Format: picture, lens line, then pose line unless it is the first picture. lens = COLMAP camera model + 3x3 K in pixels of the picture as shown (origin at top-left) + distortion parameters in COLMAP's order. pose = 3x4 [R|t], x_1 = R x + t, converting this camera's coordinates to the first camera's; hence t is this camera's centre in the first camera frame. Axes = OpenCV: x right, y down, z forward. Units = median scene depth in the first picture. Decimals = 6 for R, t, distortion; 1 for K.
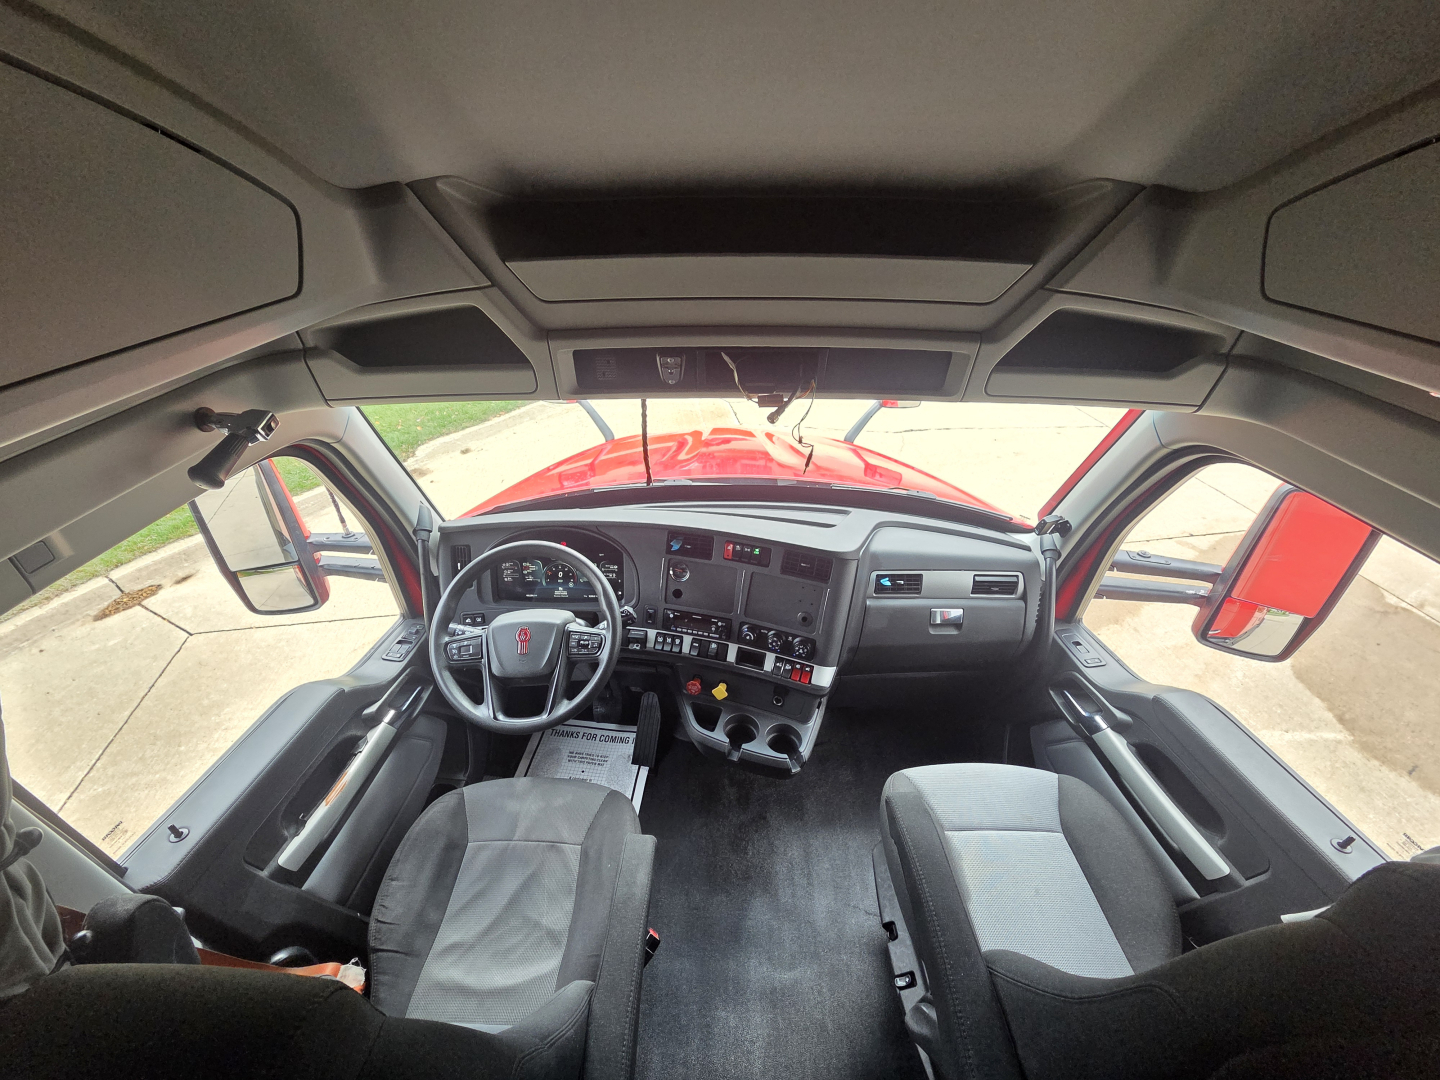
lens RADIAL K [[588.6, 0, 712.7], [0, 588.6, 537.6], [0, 0, 1]] dist [0.005556, -0.000463]
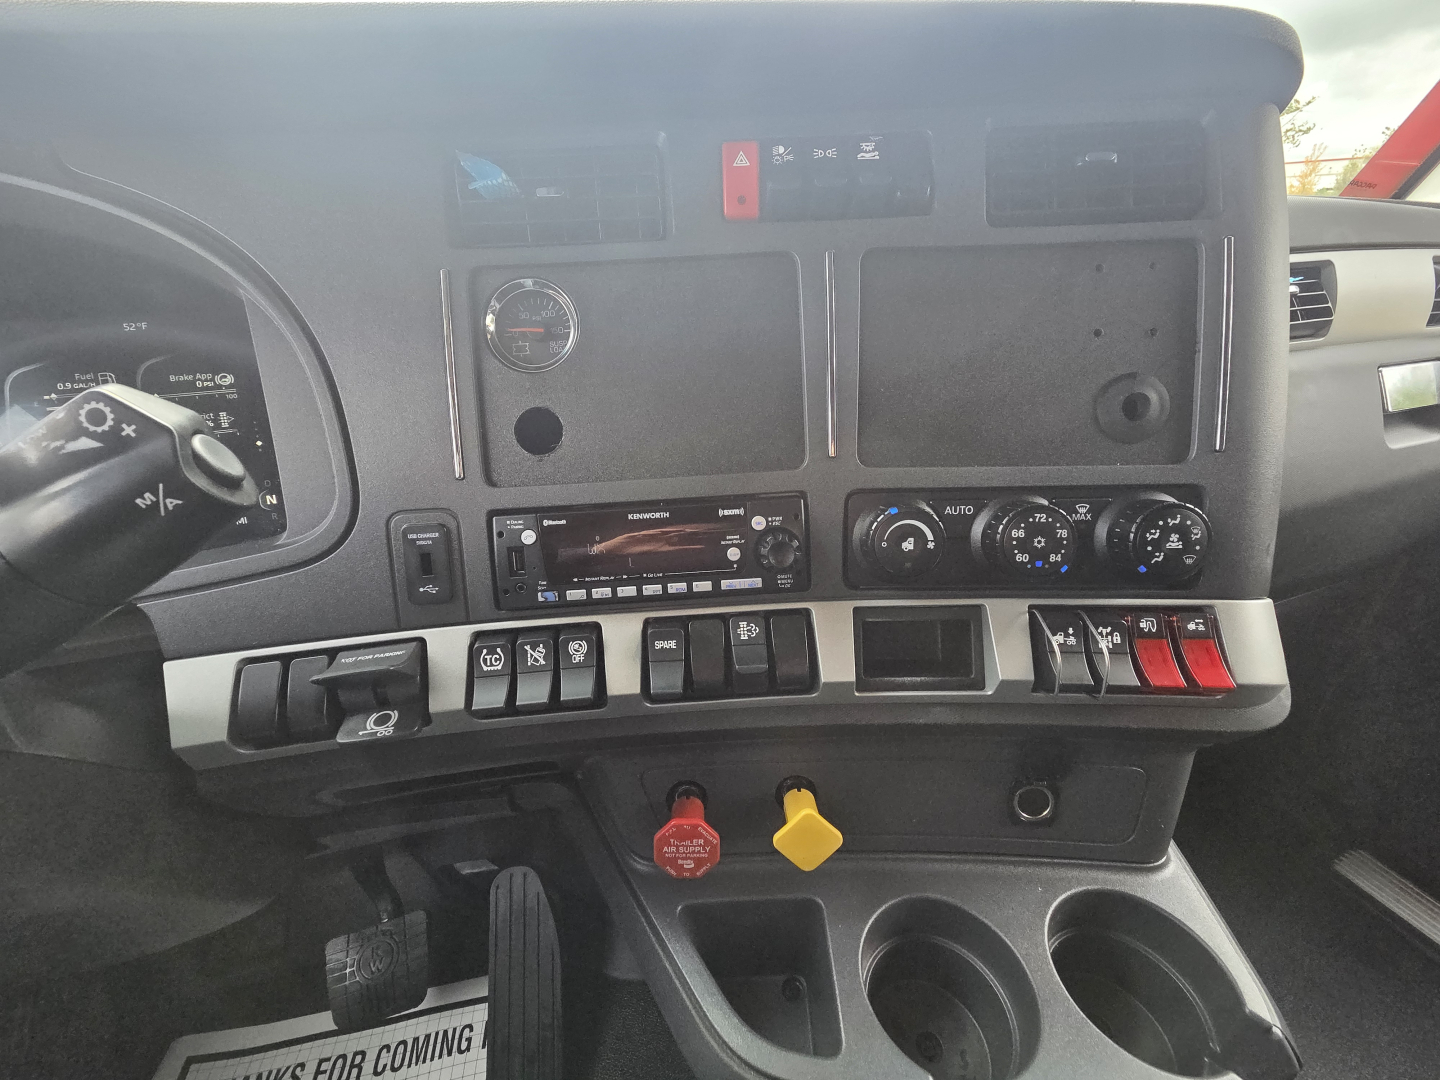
lens RADIAL K [[588.6, 0, 712.7], [0, 588.6, 537.6], [0, 0, 1]] dist [0.005556, -0.000463]
pose [[0.955126, -0.172742, 0.240613, -0.058921], [0.200944, 0.974699, -0.097897, 0.171542], [-0.217614, 0.141854, 0.965672, 0.798350]]
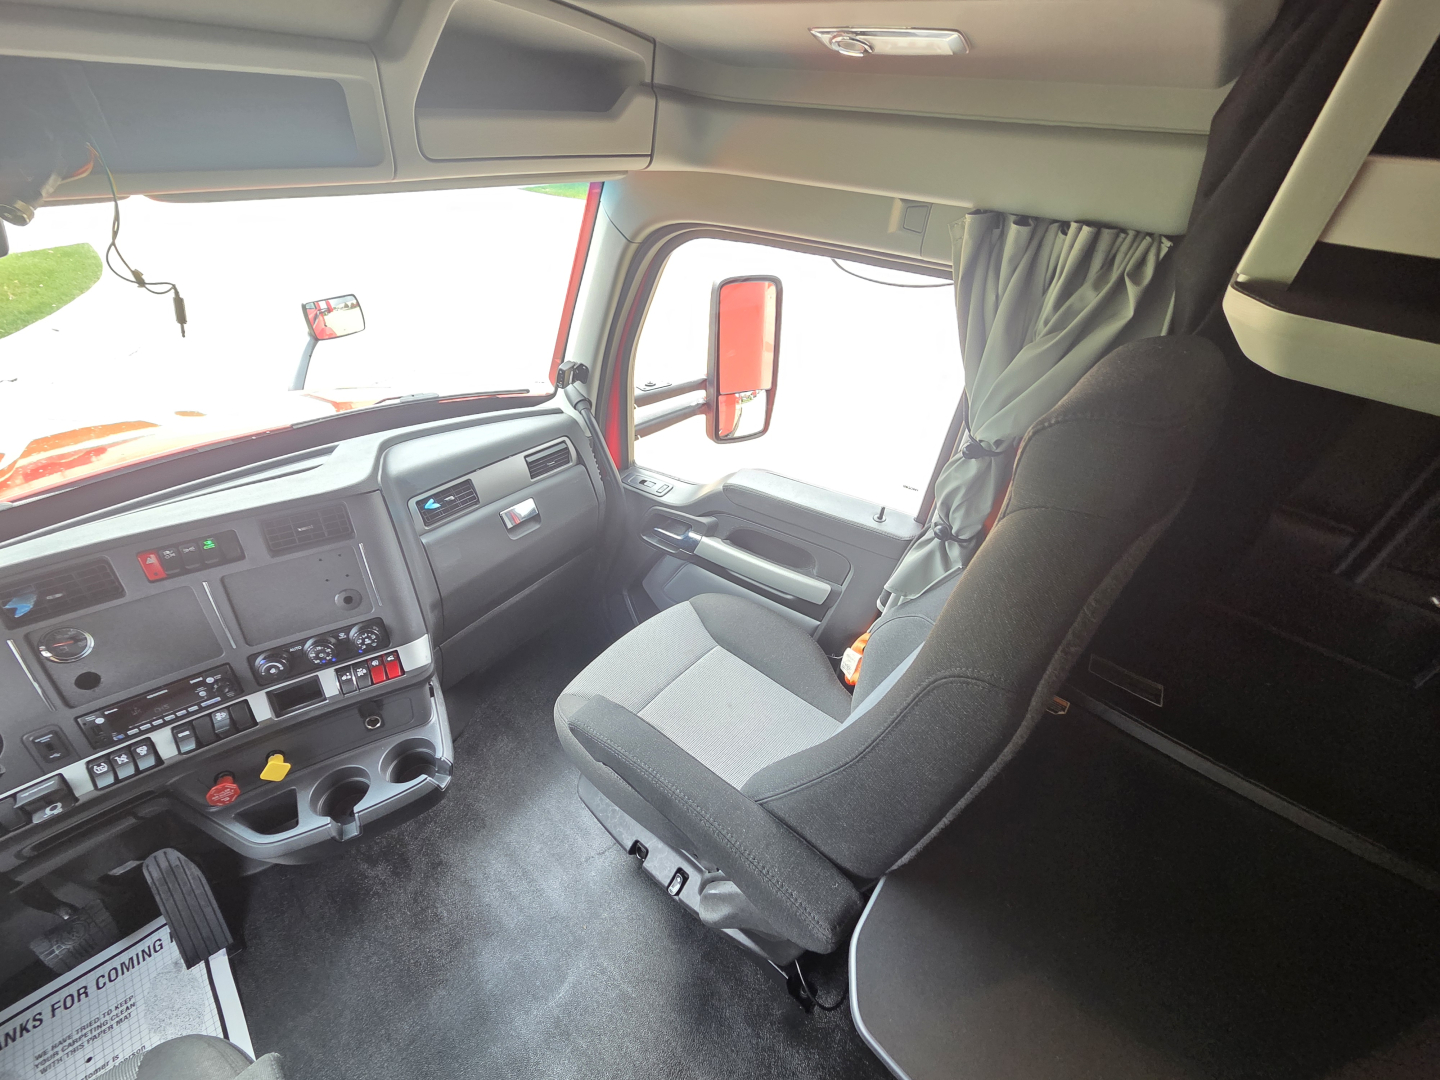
lens RADIAL K [[588.6, 0, 712.7], [0, 588.6, 537.6], [0, 0, 1]] dist [0.005556, -0.000463]
pose [[0.639238, -0.445745, 0.626647, 0.027285], [0.395397, 0.889423, 0.229321, 0.081716], [-0.659573, 0.101184, 0.744799, 0.190138]]
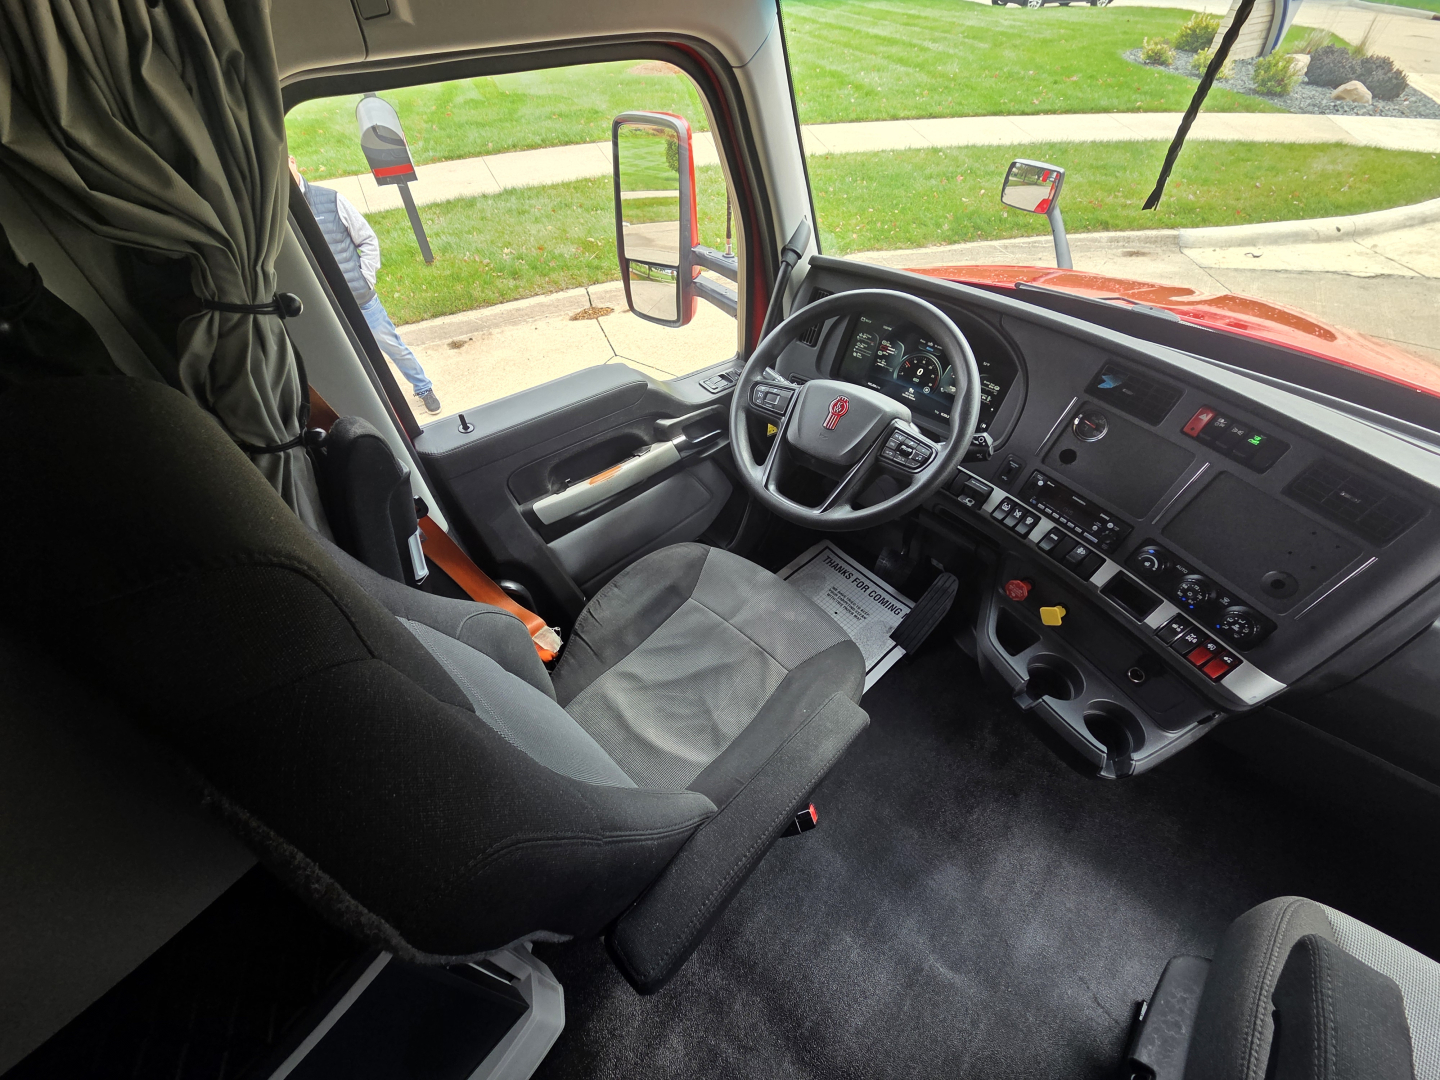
lens RADIAL K [[588.6, 0, 712.7], [0, 588.6, 537.6], [0, 0, 1]] dist [0.005556, -0.000463]
pose [[0.749436, 0.474593, -0.461636, -0.009587], [-0.364487, 0.877829, 0.310749, 0.117274], [0.552717, -0.064626, 0.830860, 0.225922]]
